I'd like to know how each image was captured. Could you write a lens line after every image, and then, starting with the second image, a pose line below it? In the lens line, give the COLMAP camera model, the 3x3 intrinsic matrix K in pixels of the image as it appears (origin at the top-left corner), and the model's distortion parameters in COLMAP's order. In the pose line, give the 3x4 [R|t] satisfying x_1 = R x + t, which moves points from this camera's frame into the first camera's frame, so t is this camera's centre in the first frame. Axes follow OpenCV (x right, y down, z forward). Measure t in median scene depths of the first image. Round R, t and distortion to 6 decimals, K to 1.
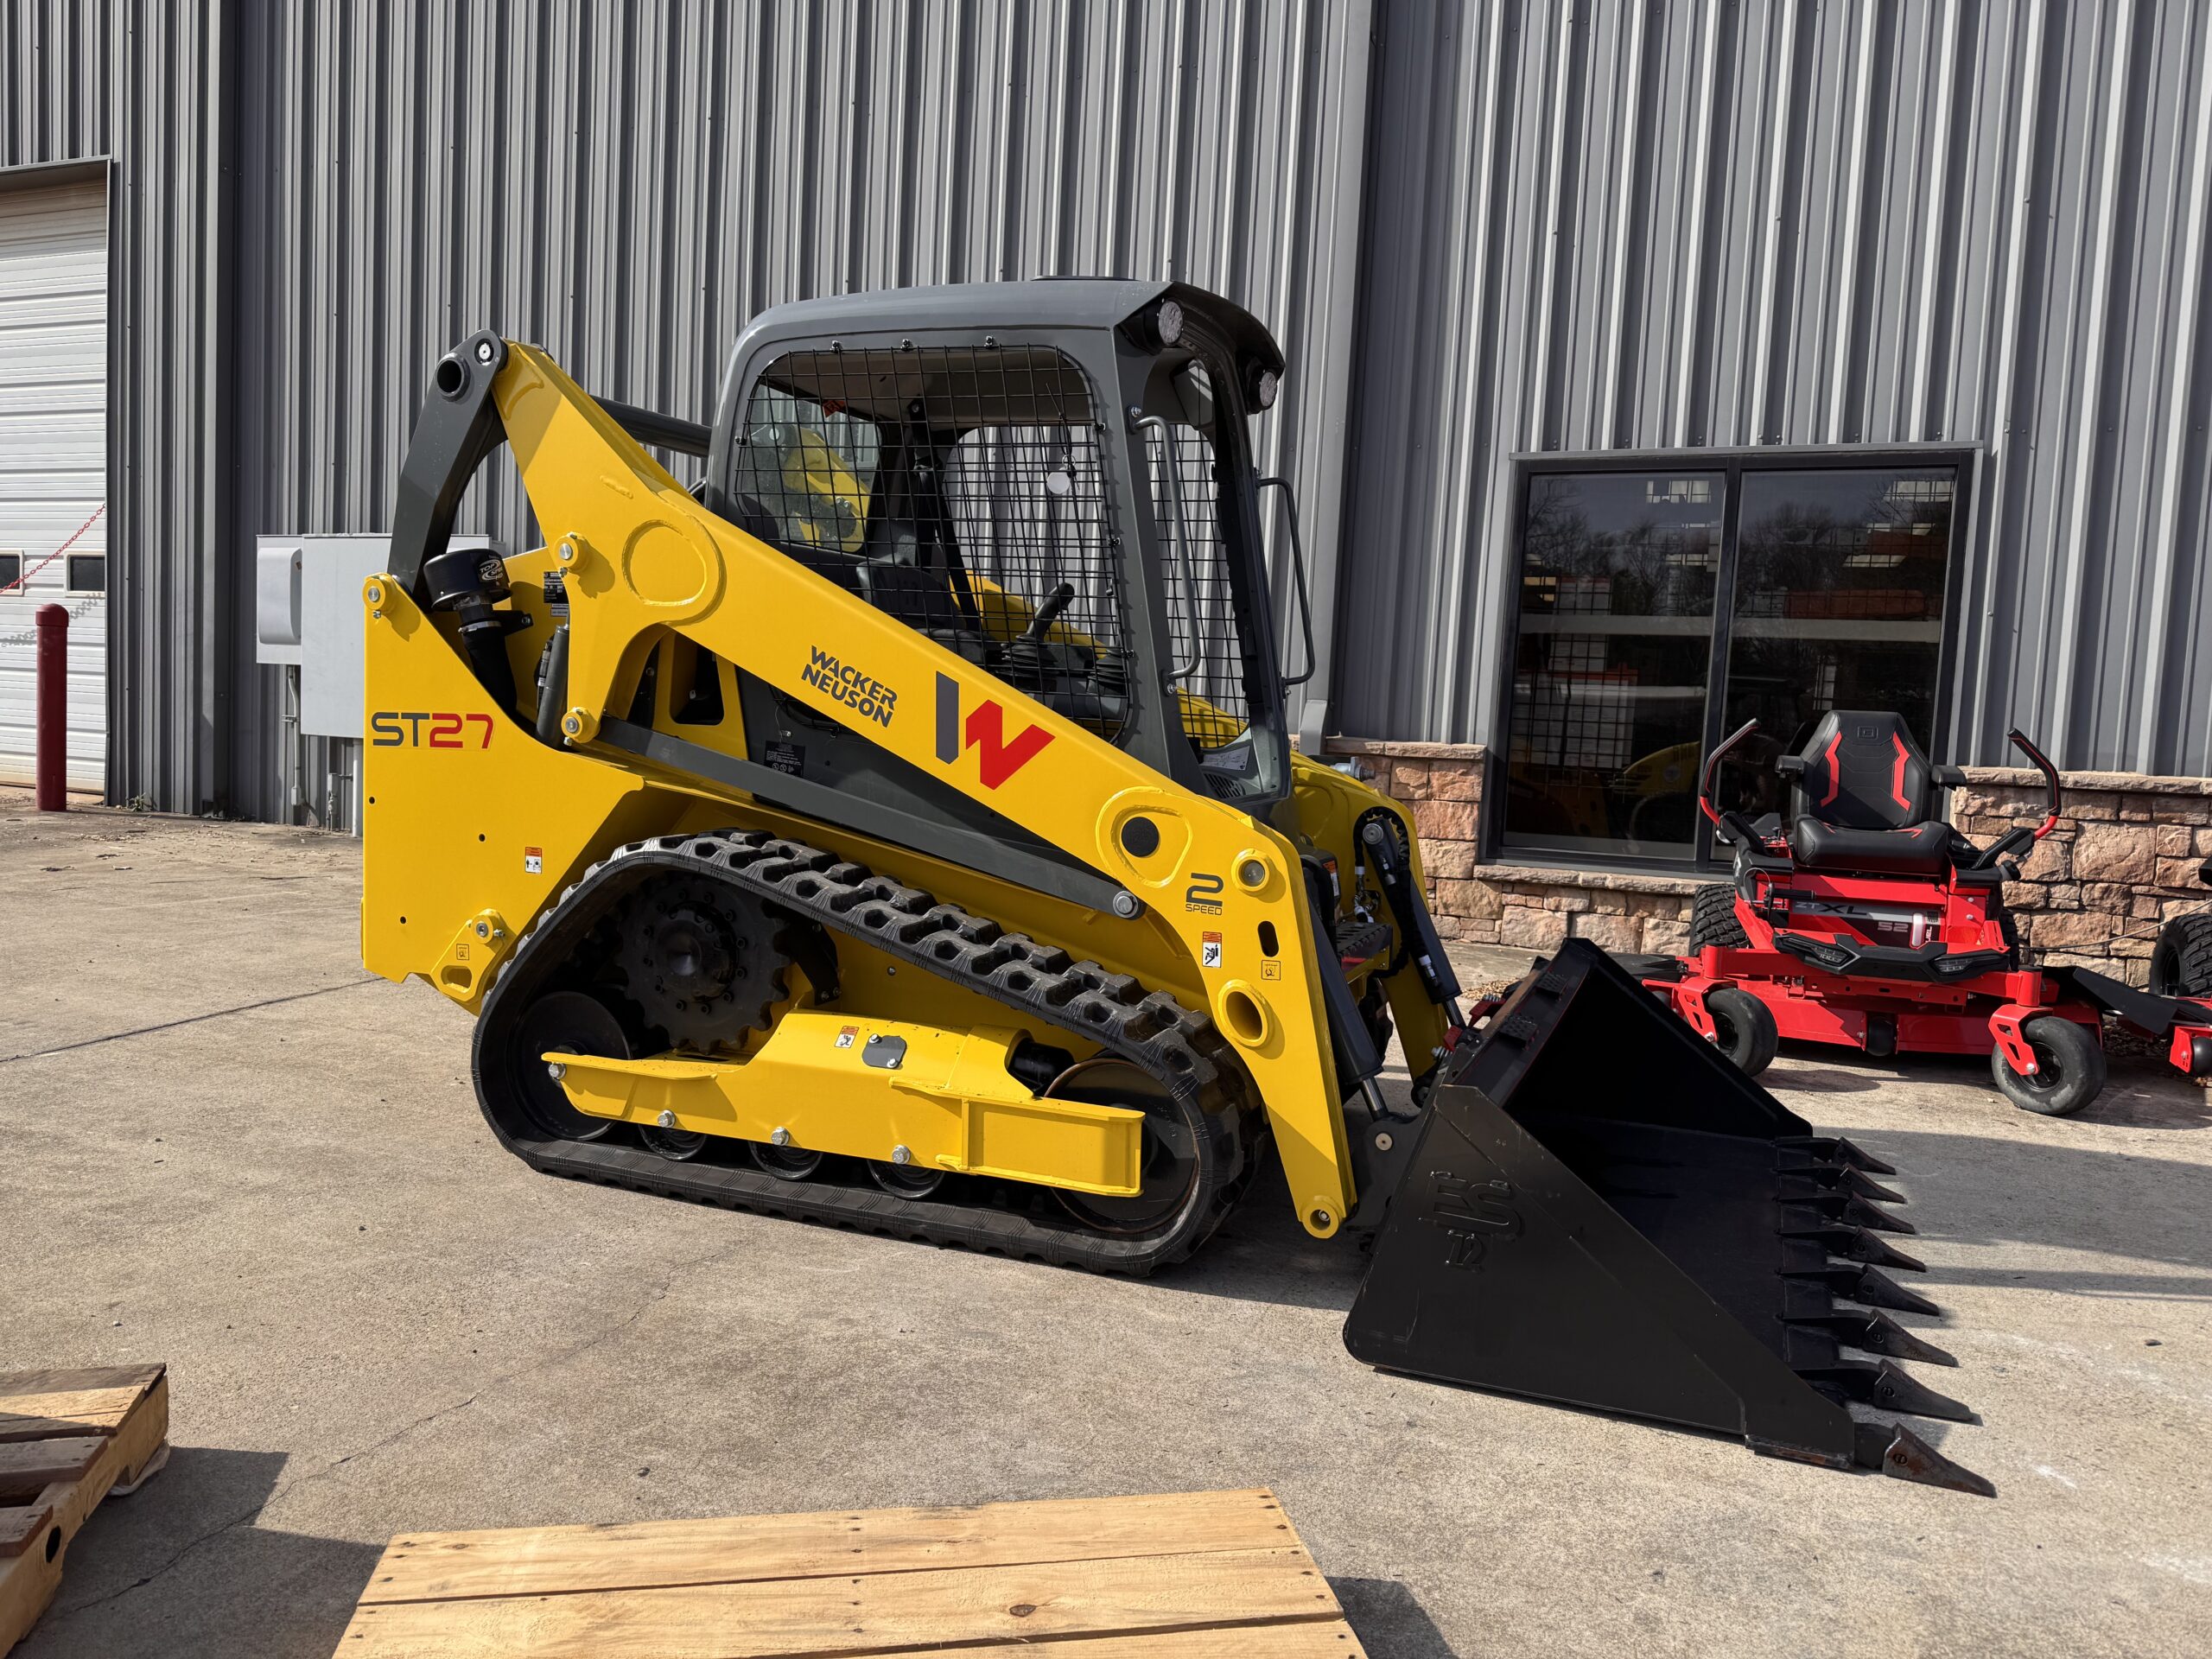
lens RADIAL K [[1546.6, 0, 1095.6], [0, 1546.6, 830.3], [0, 0, 1]] dist [0.029791, -0.031408]
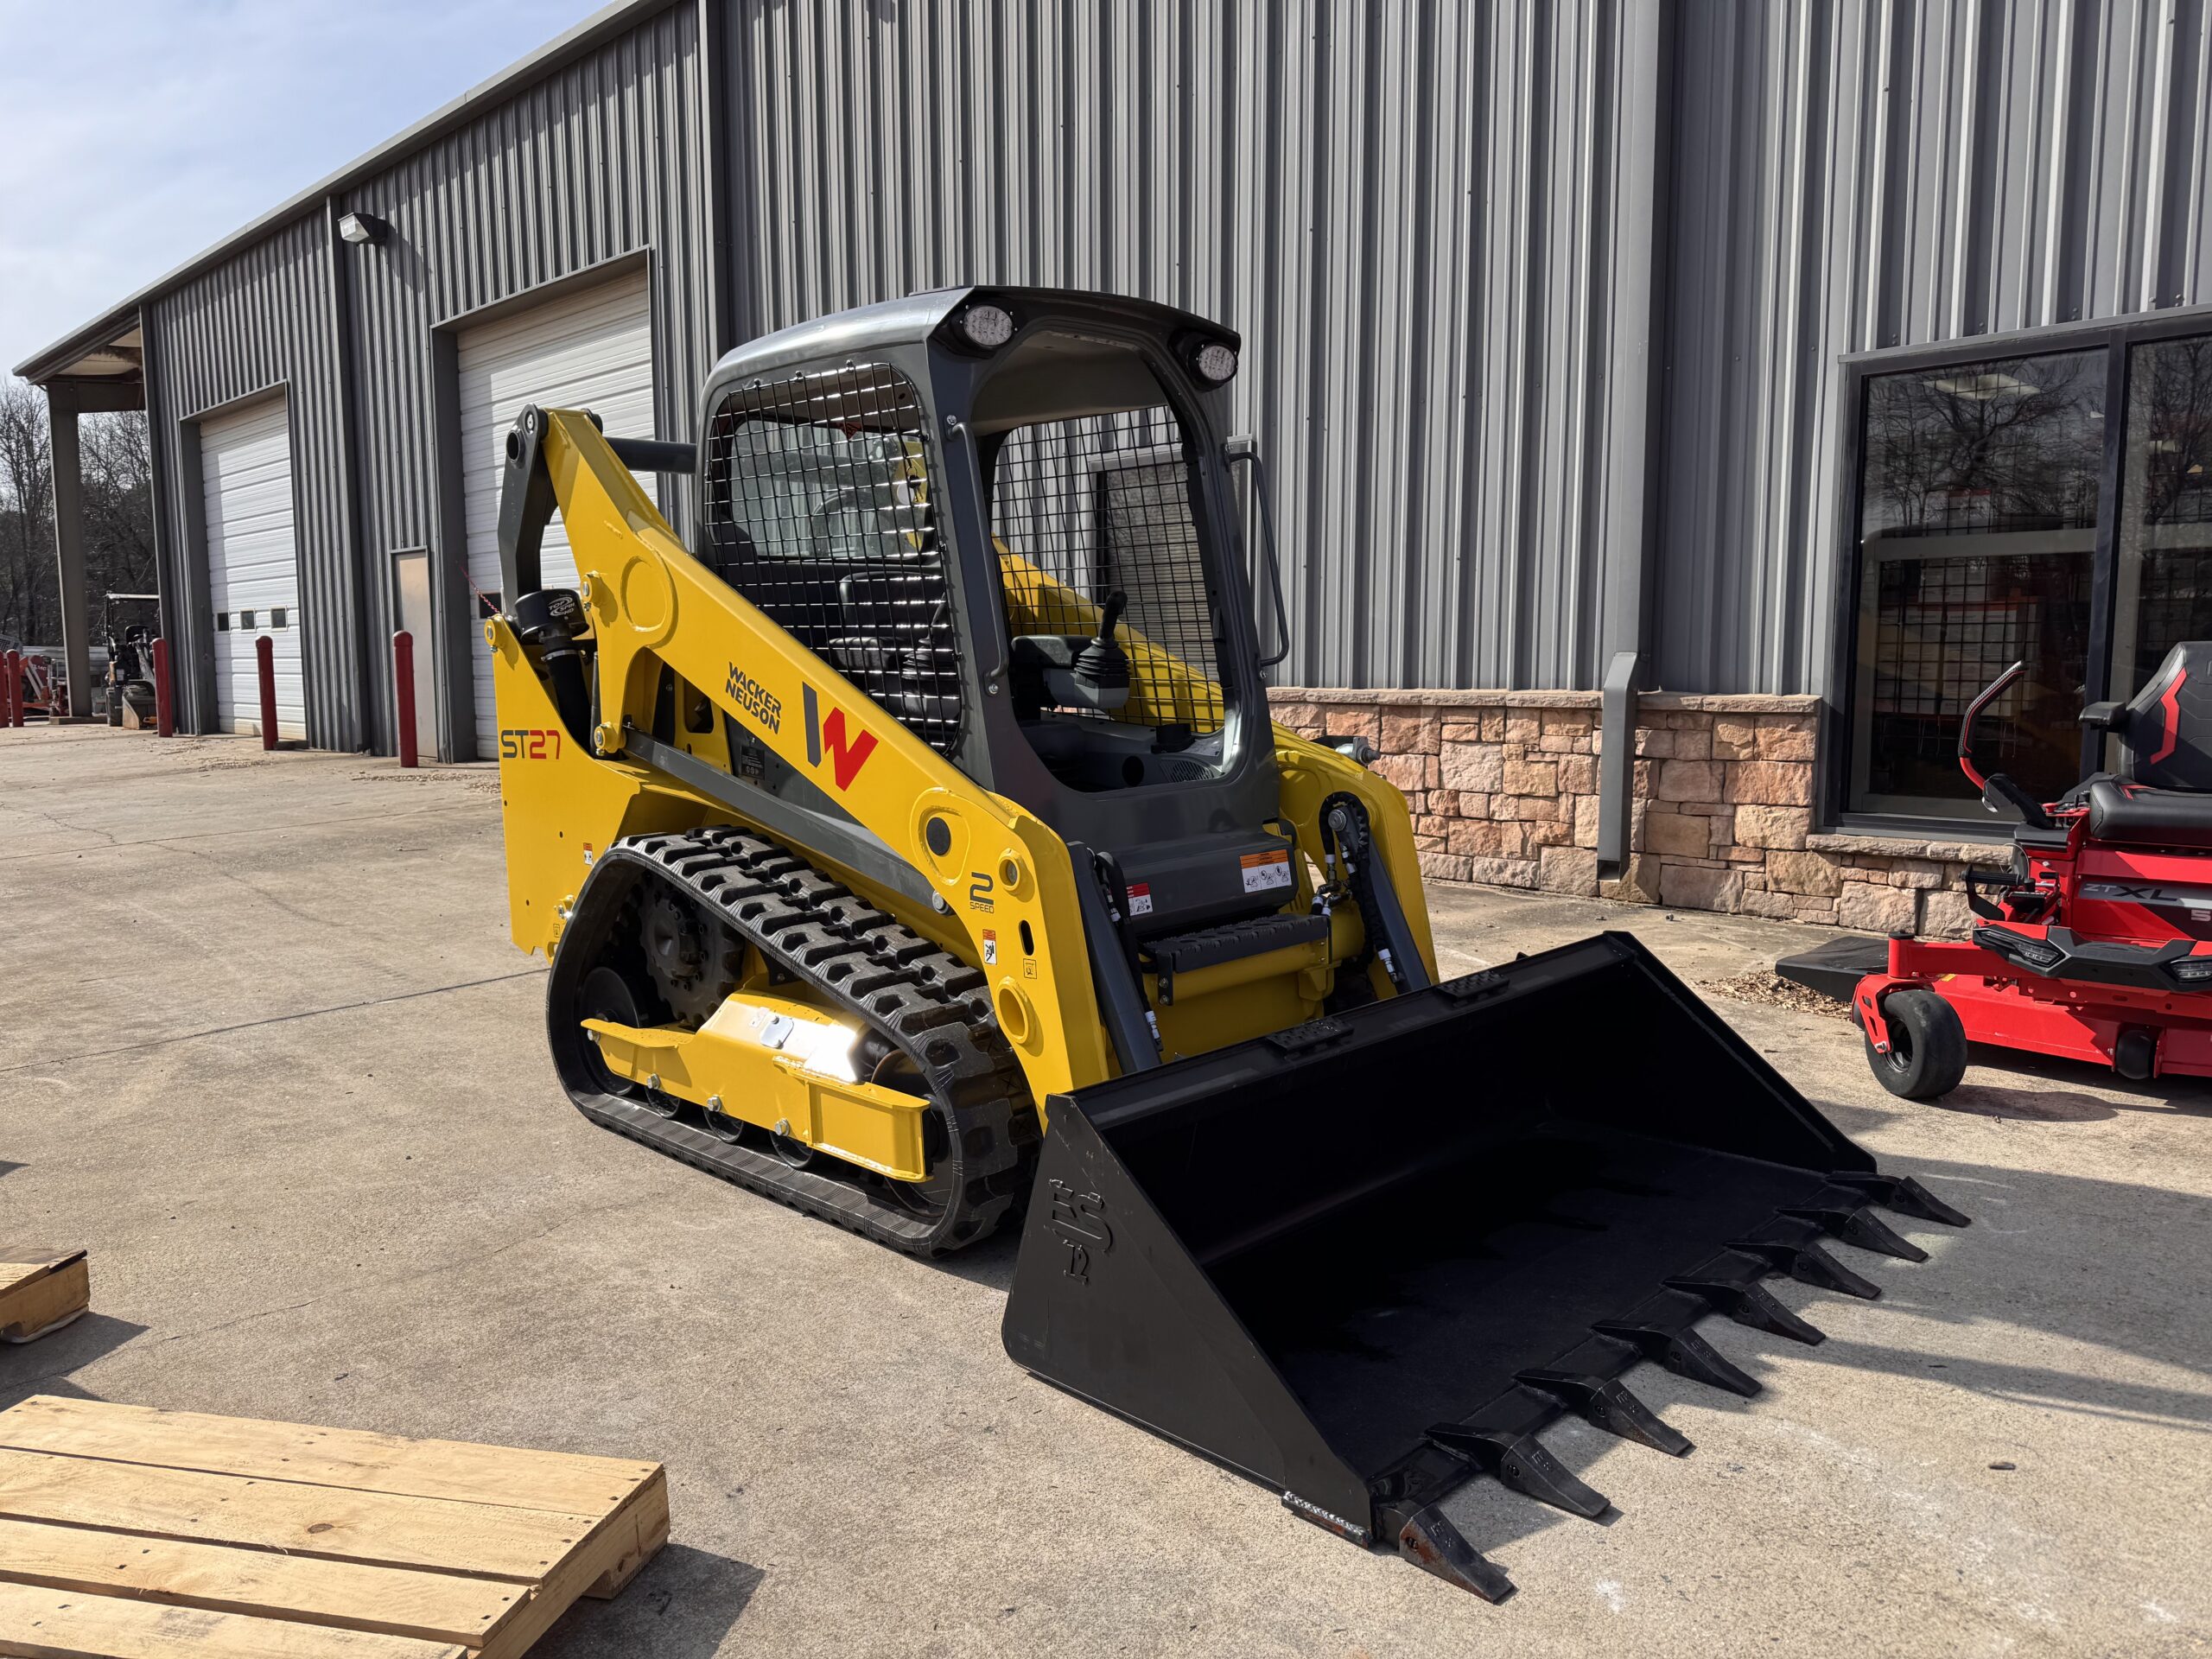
lens RADIAL K [[1546.6, 0, 1108.6], [0, 1546.6, 829.2], [0, 0, 1]] dist [0.029791, -0.031408]
pose [[0.920205, -0.009883, -0.391313, 0.478943], [0.020882, 0.999497, 0.023860, -0.020034], [0.390880, -0.030128, 0.919948, 0.084287]]
